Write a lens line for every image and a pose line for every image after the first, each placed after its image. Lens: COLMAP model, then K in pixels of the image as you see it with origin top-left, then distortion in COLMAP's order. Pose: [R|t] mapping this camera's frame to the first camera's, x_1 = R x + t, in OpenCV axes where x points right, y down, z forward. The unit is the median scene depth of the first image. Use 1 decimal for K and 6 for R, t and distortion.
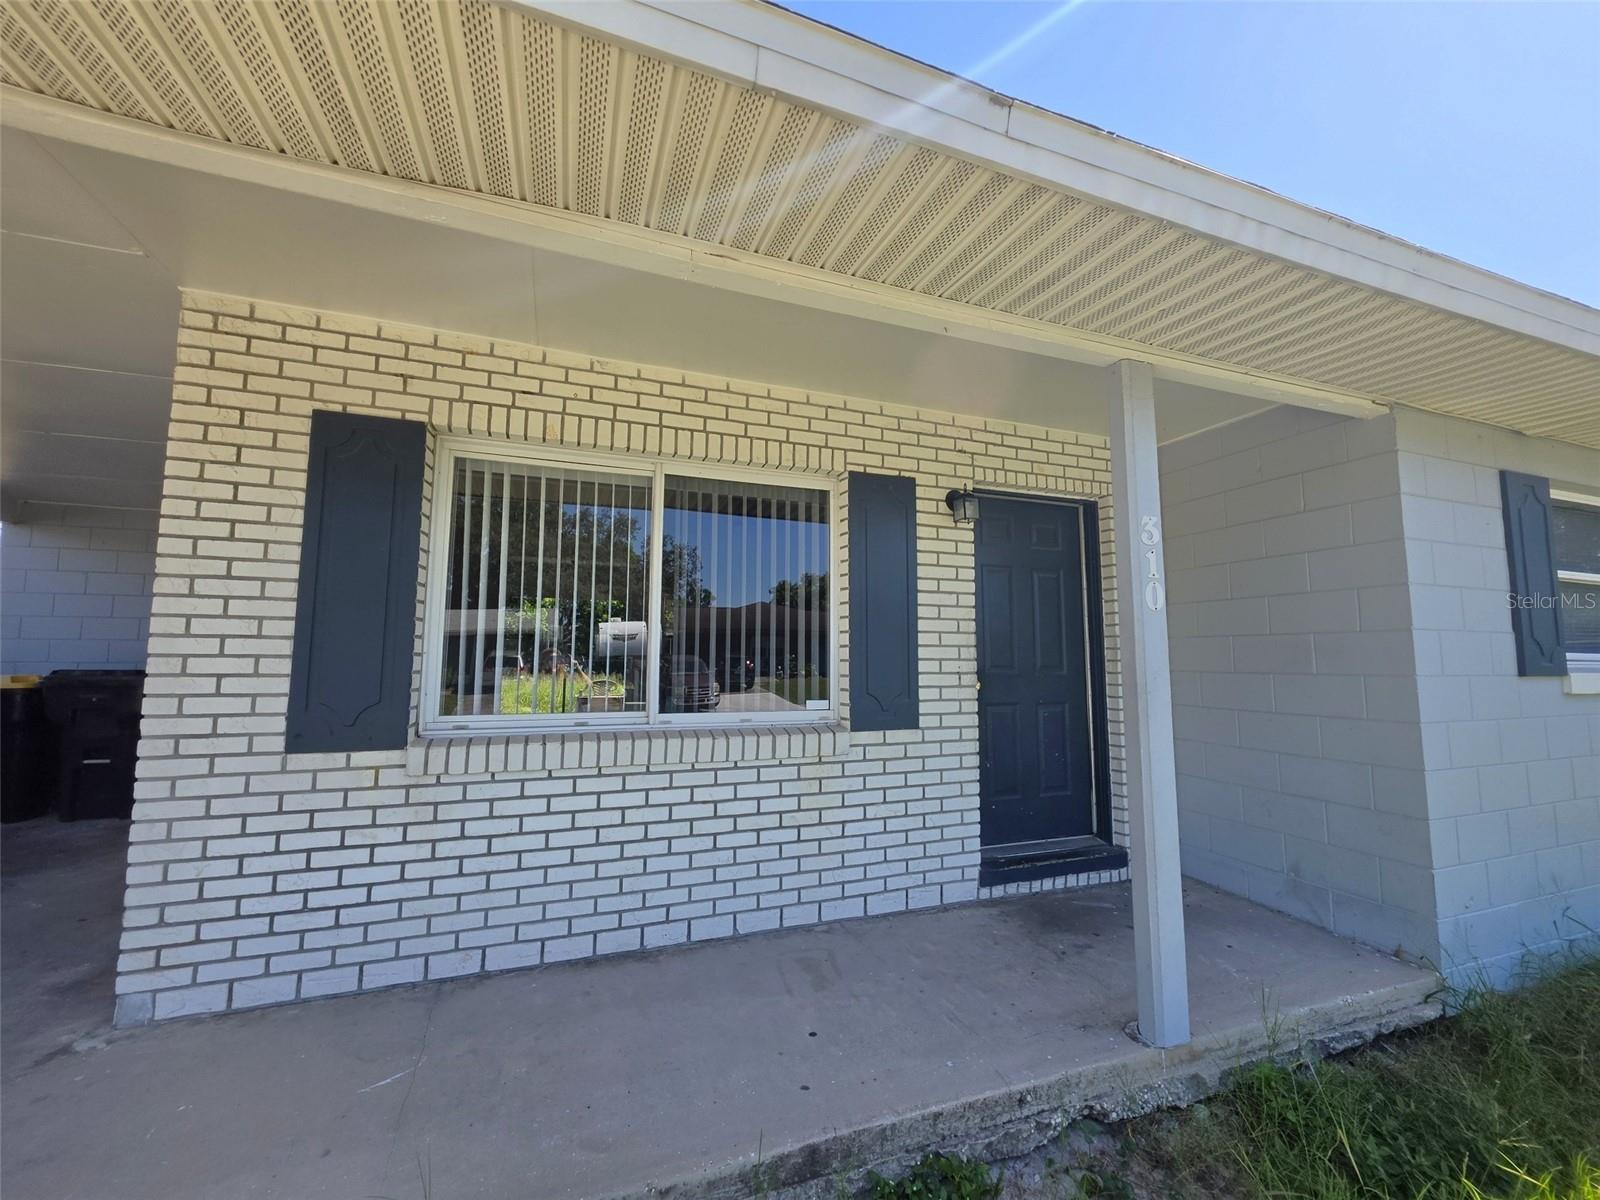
lens RADIAL K [[645.0, 0, 801.8], [0, 645.0, 594.7], [0, 0, 1]] dist [-0.002052, -0.000497]
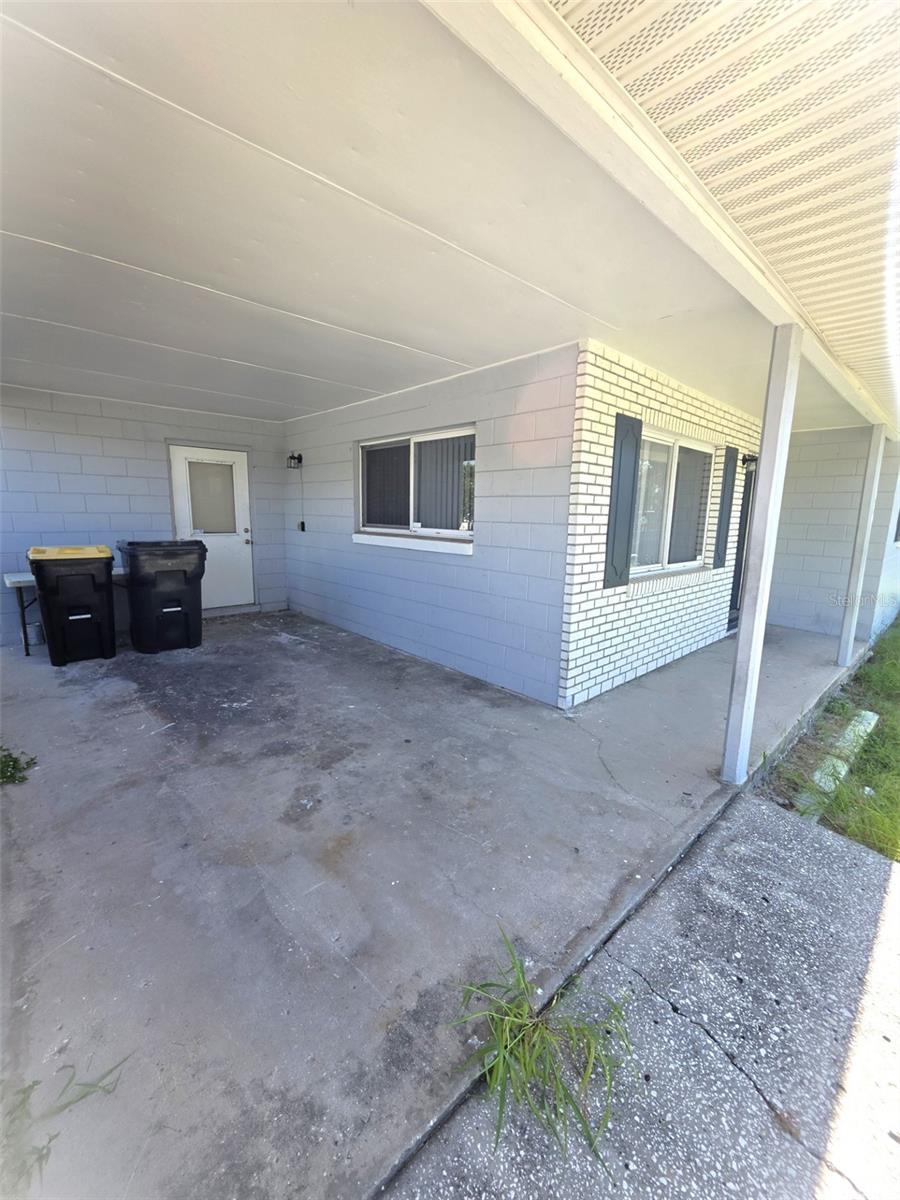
lens RADIAL K [[483.8, 0, 449.3], [0, 483.8, 596.3], [0, 0, 1]] dist [-0.002052, -0.000497]
pose [[0.925043, -0.054638, 0.375912, -1.780039], [-0.048348, 0.964619, 0.259178, -0.112057], [-0.376773, -0.257925, 0.889672, -0.216207]]
